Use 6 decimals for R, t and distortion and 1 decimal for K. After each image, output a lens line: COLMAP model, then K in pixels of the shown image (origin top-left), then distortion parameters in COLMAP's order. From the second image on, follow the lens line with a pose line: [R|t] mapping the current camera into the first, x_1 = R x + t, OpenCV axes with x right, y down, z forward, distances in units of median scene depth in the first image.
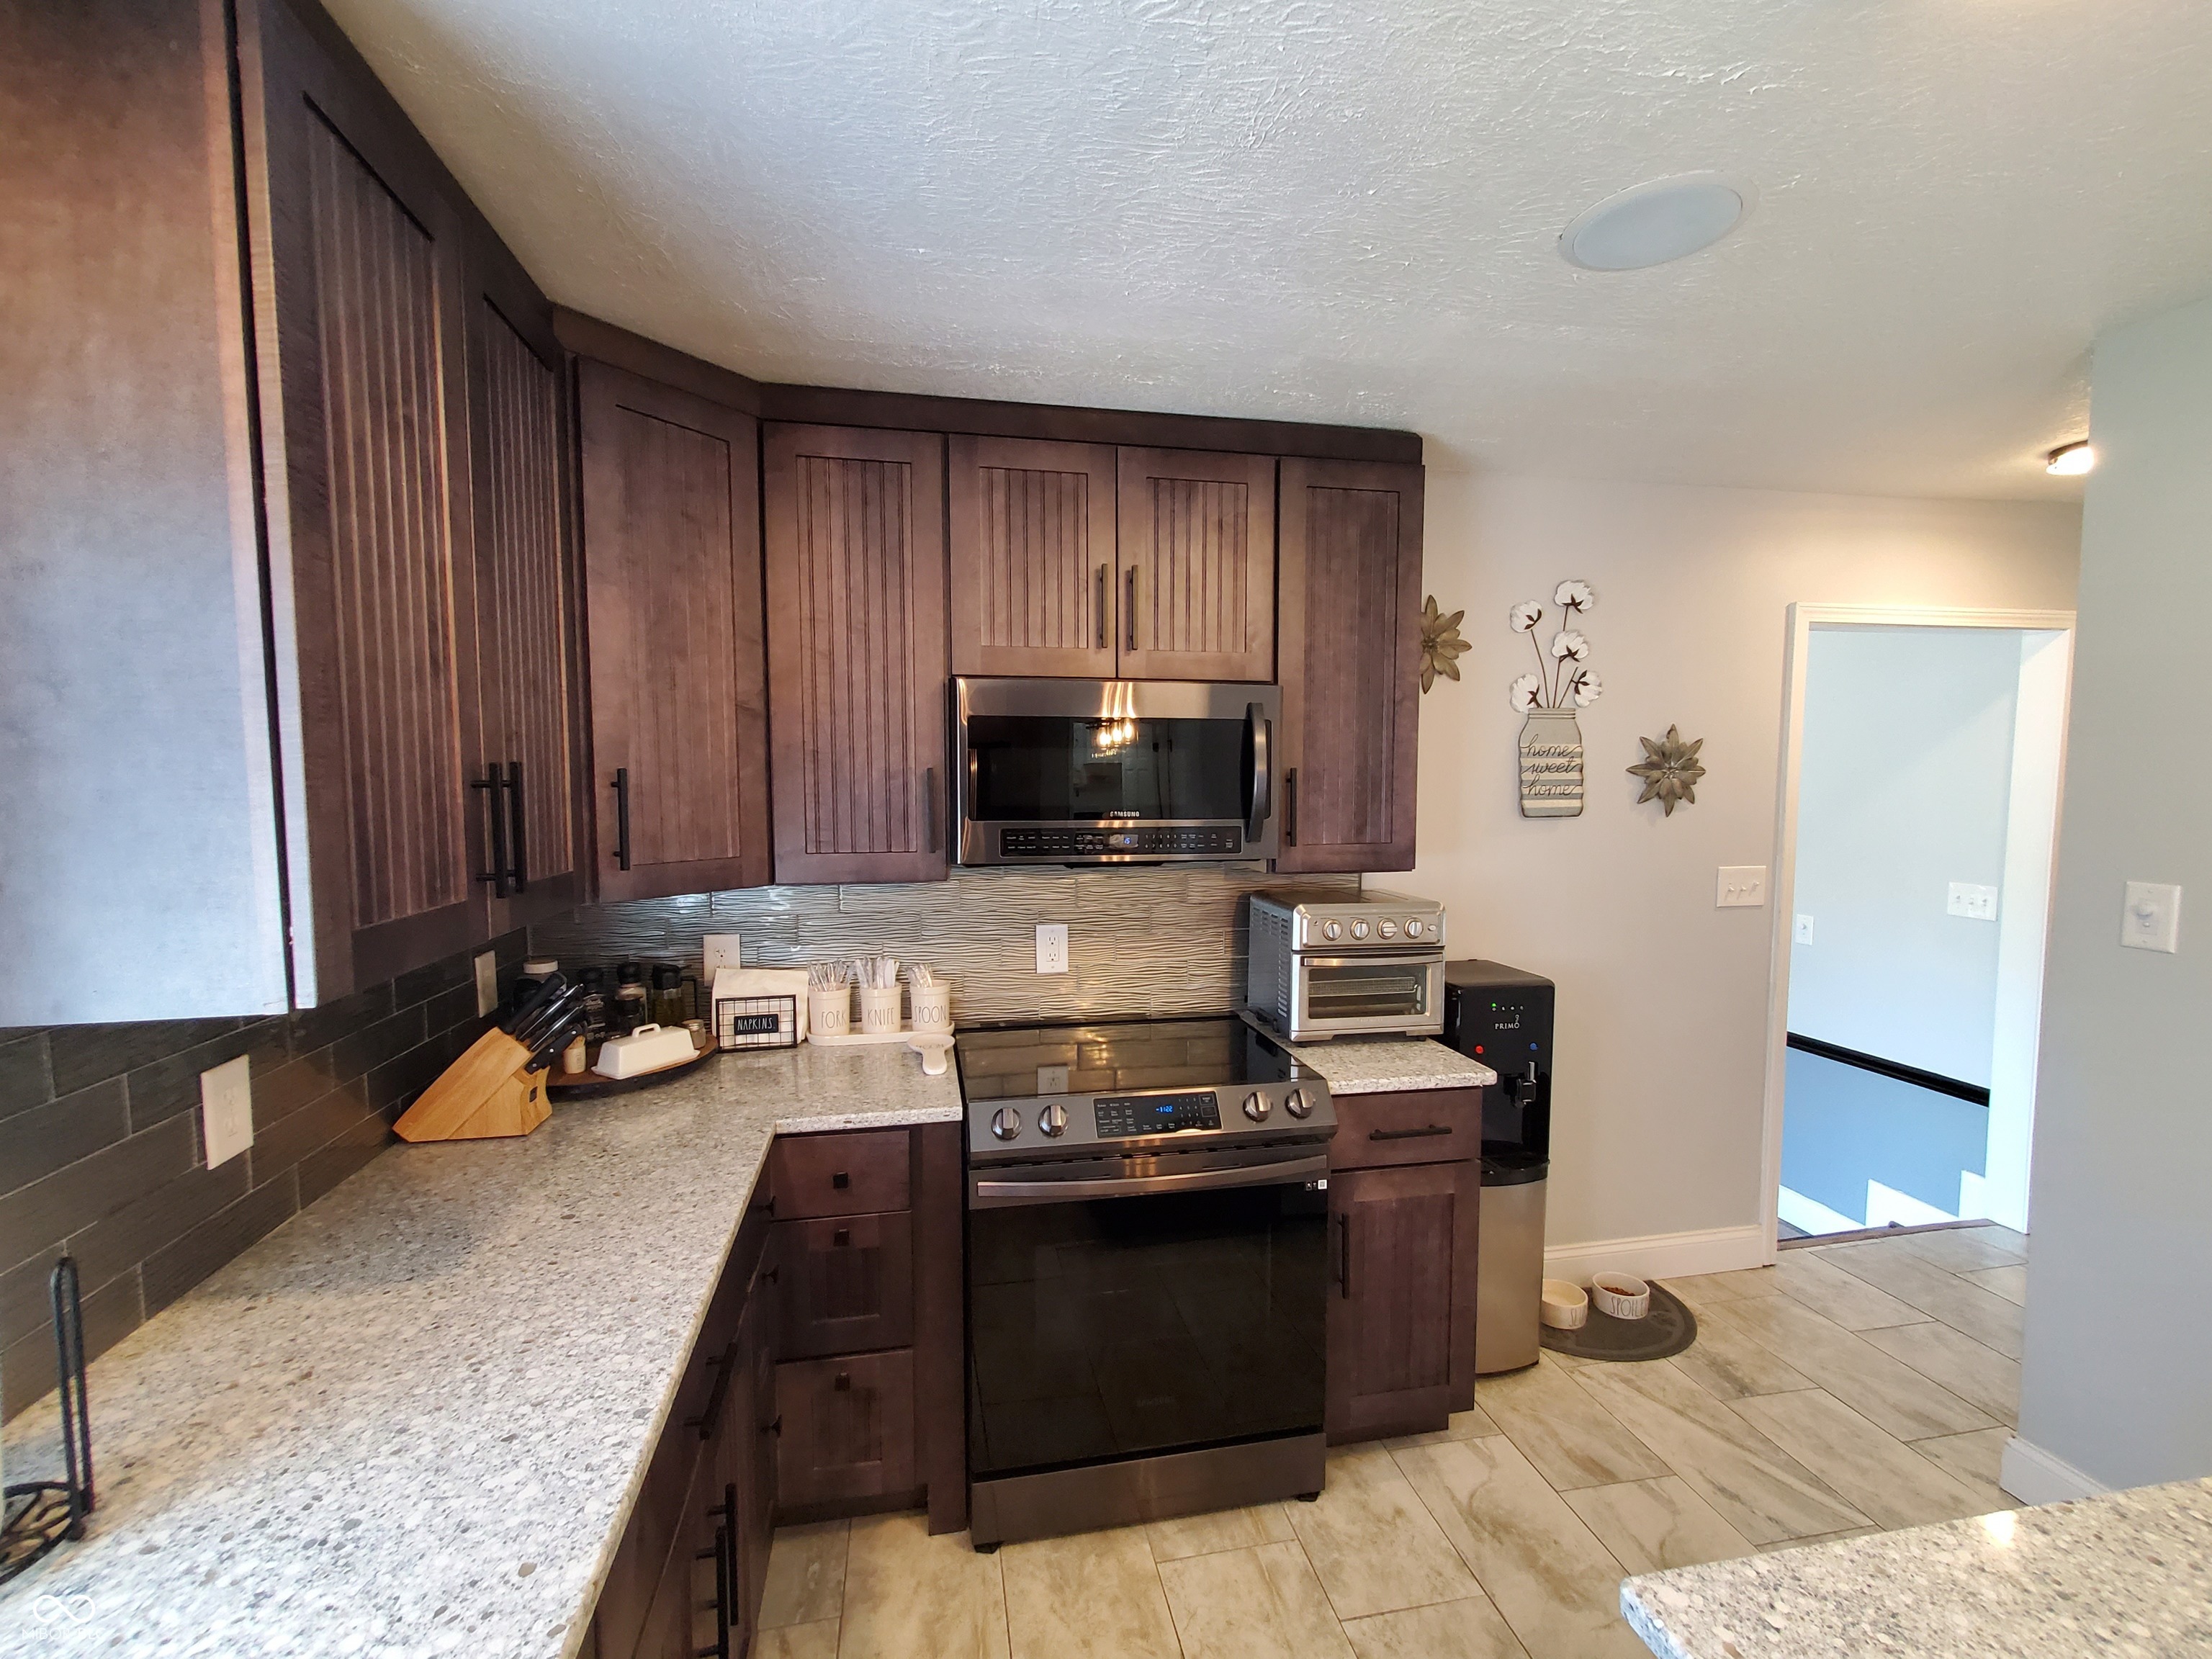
lens RADIAL K [[979.5, 0, 1106.1], [0, 979.5, 850.3], [0, 0, 1]] dist [0.005333, 0.001955]
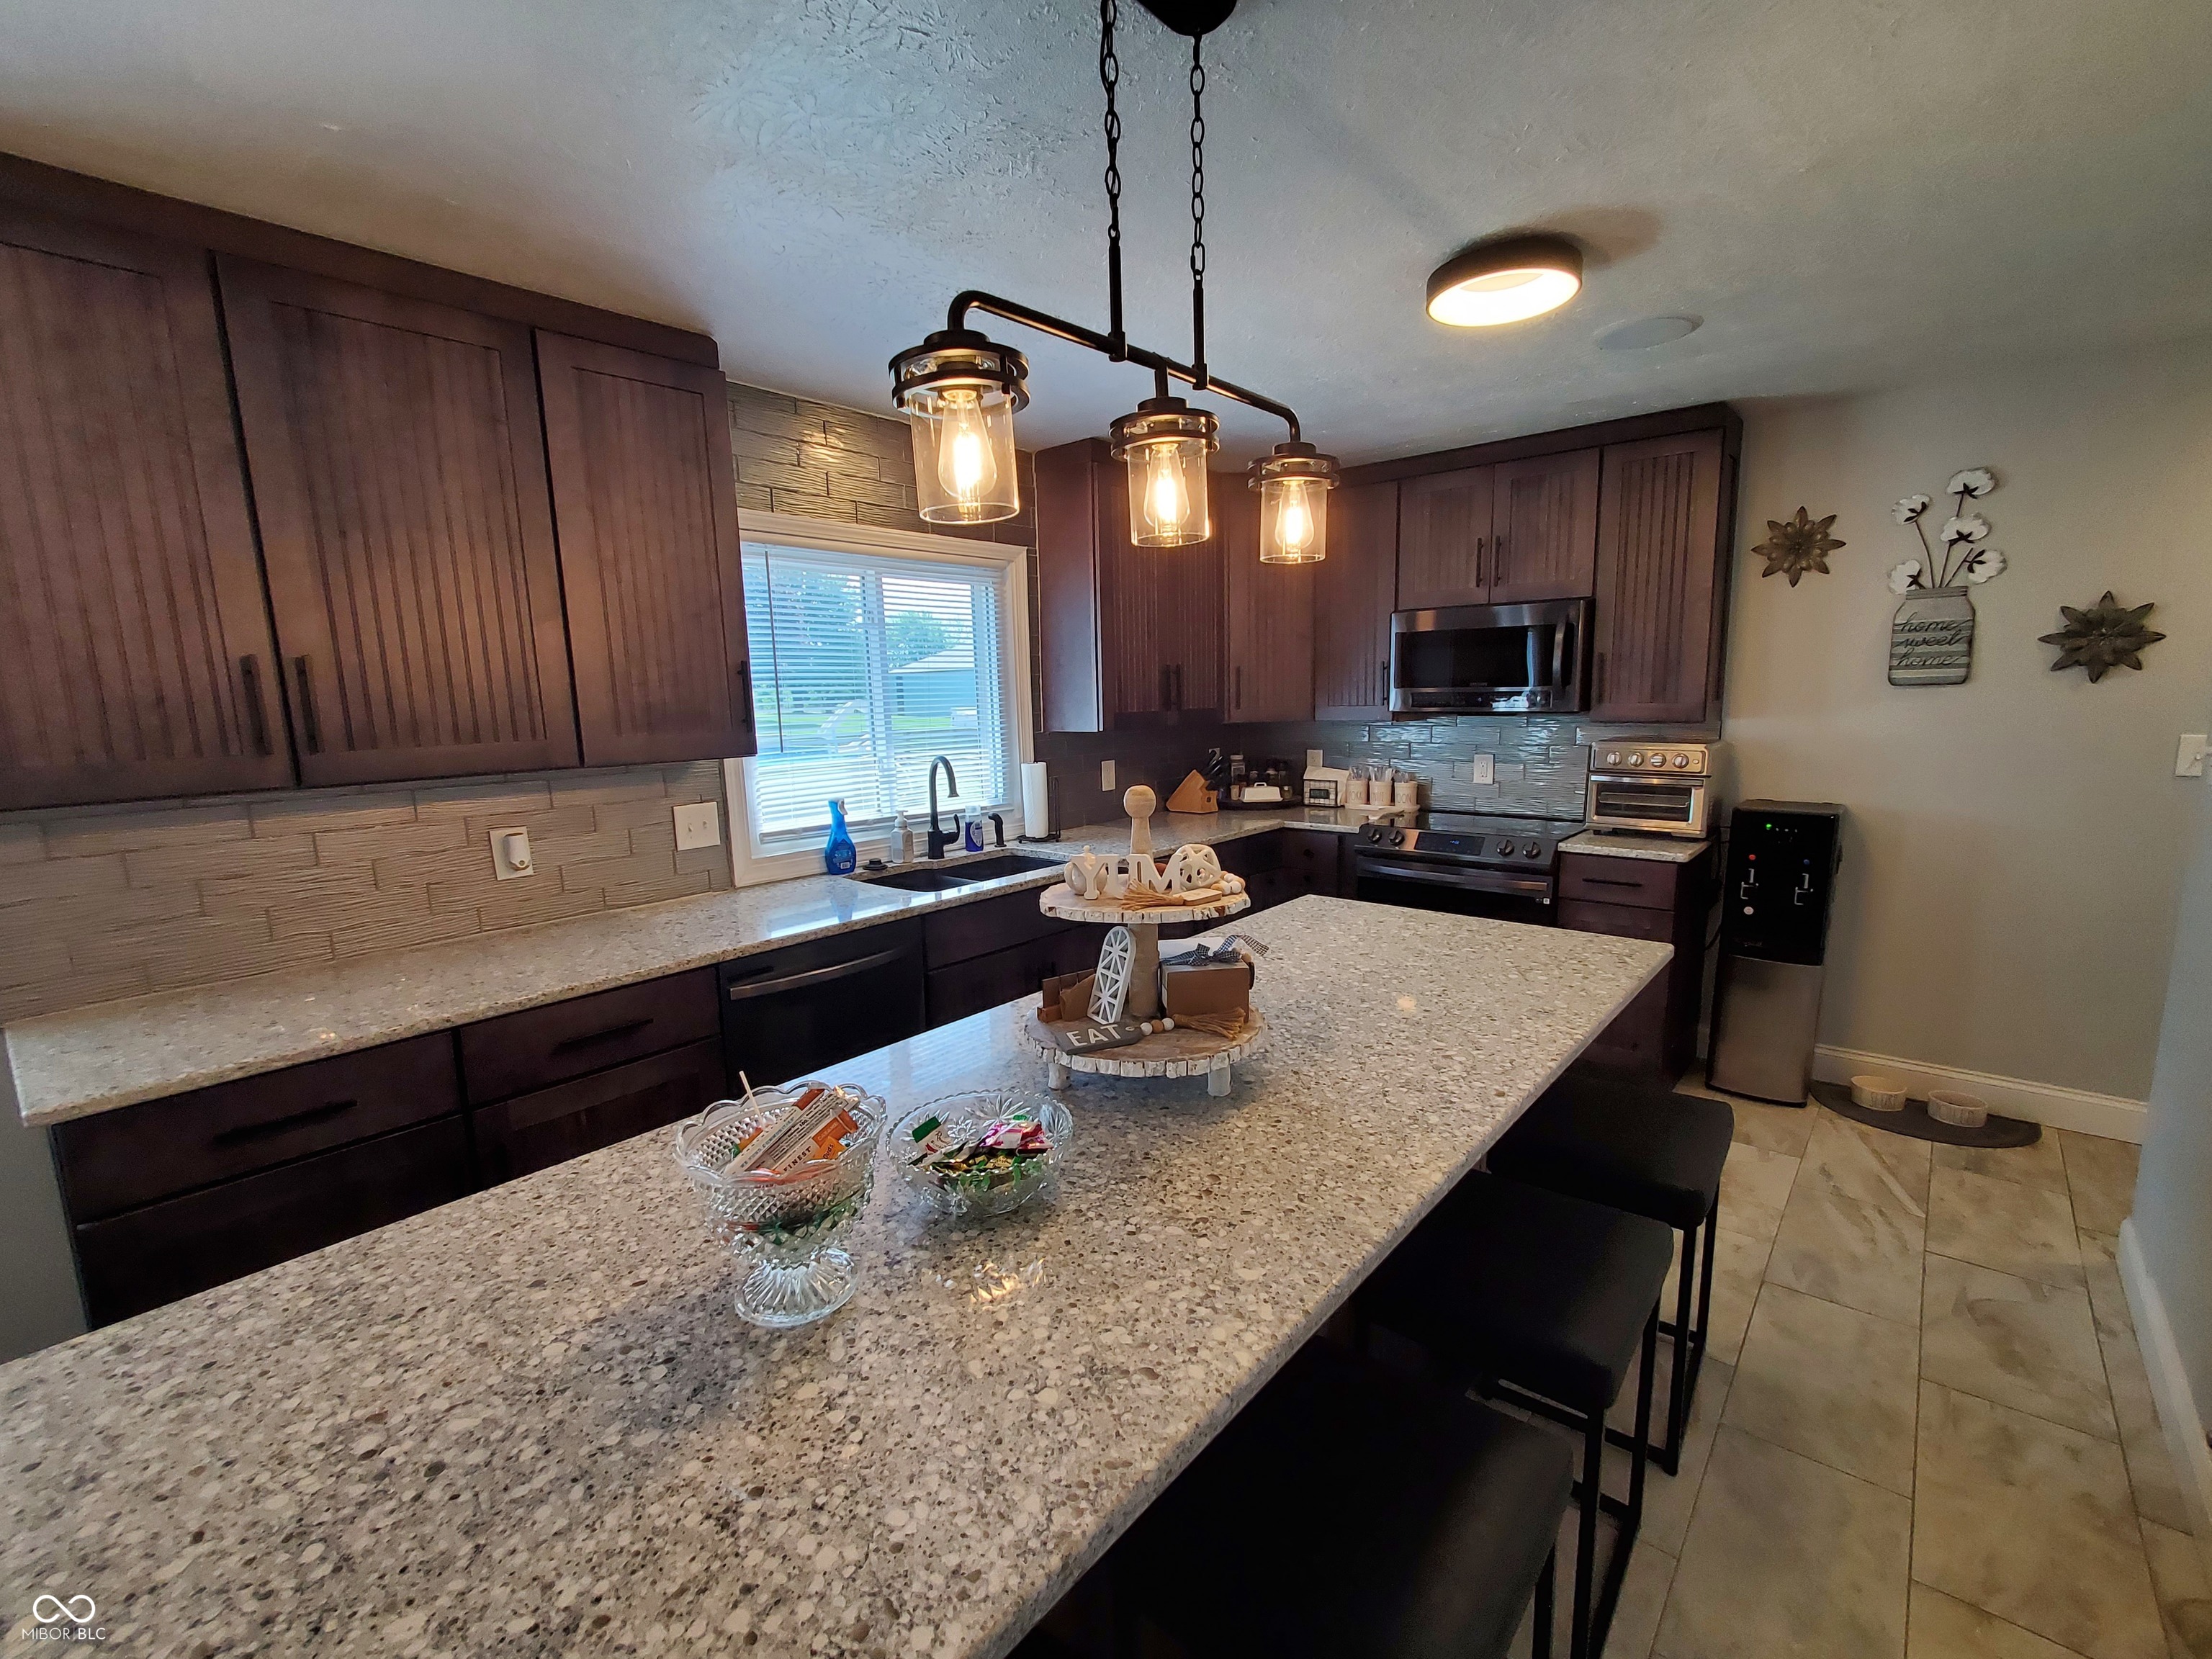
lens RADIAL K [[979.5, 0, 1105.6], [0, 979.5, 852.1], [0, 0, 1]] dist [0.005333, 0.001955]
pose [[0.612337, 0.119693, -0.781484, 1.085507], [-0.039322, 0.991861, 0.121104, 0.080712], [0.789618, -0.043427, 0.612060, -0.653266]]
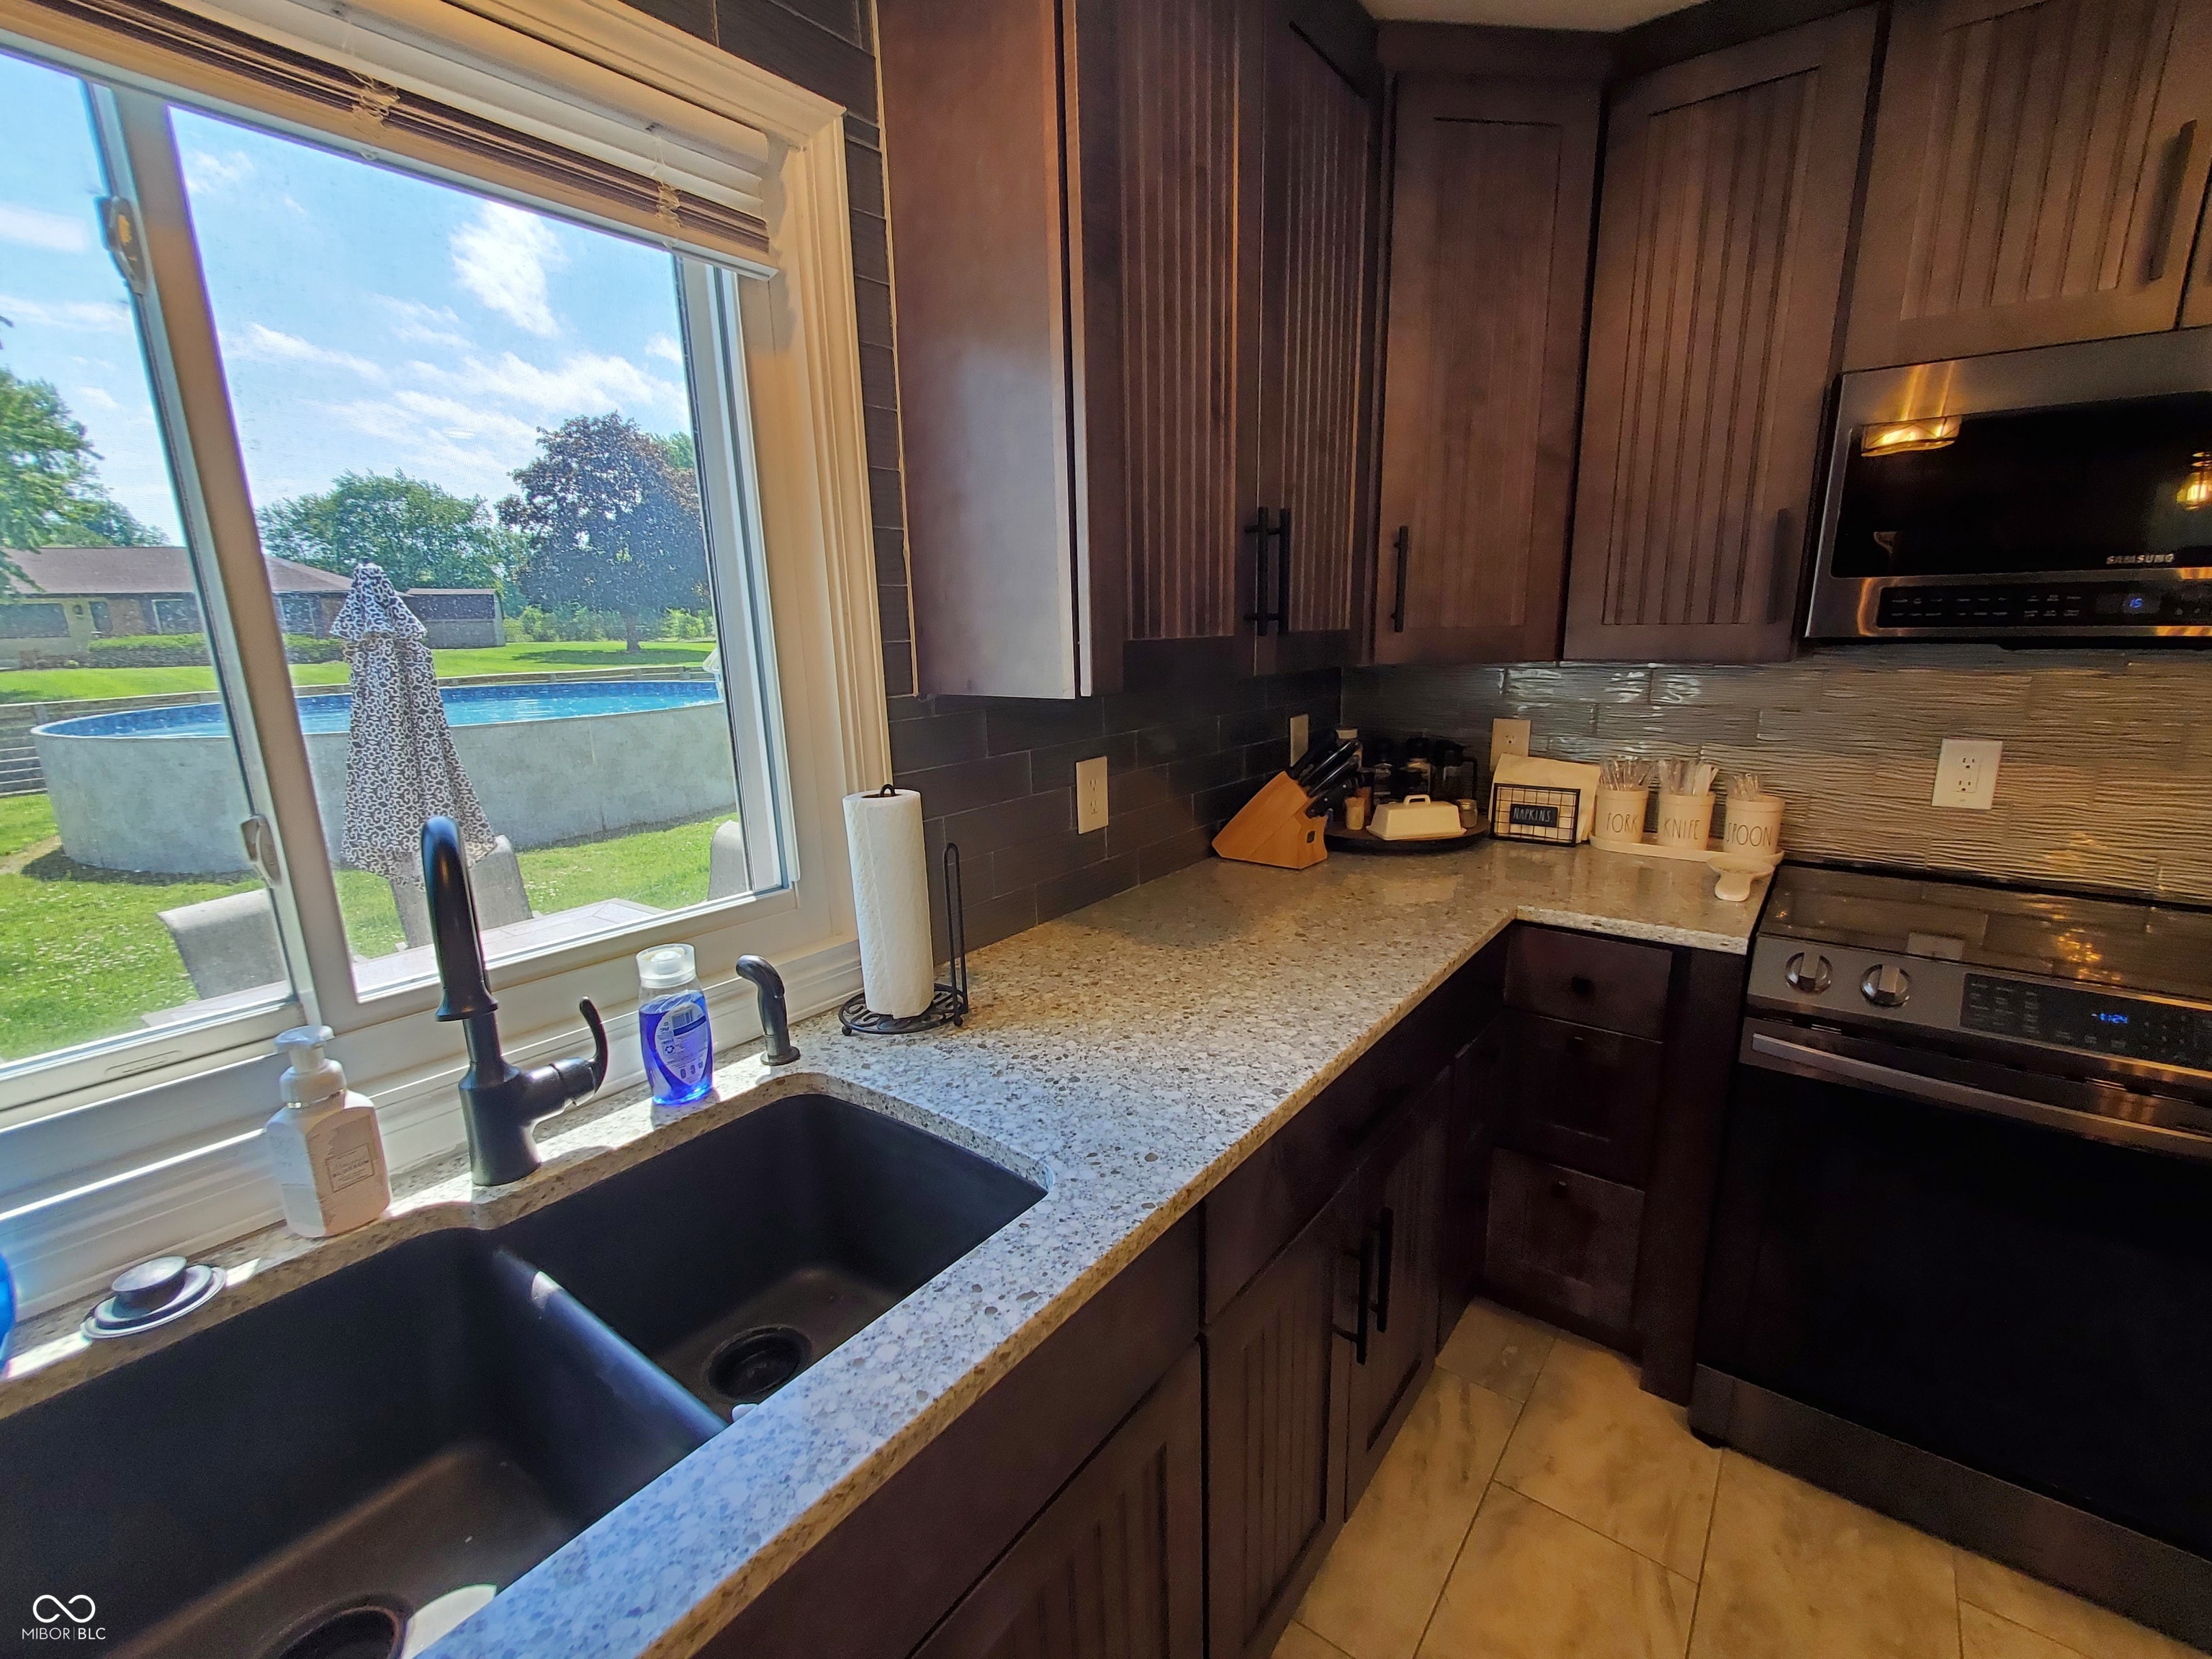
lens RADIAL K [[979.5, 0, 1123.1], [0, 979.5, 843.9], [0, 0, 1]] dist [0.005333, 0.001955]
pose [[0.668945, 0.159157, -0.726073, 0.078001], [-0.039030, 0.982981, 0.179513, 0.057605], [0.742287, -0.091745, 0.663772, 0.088368]]
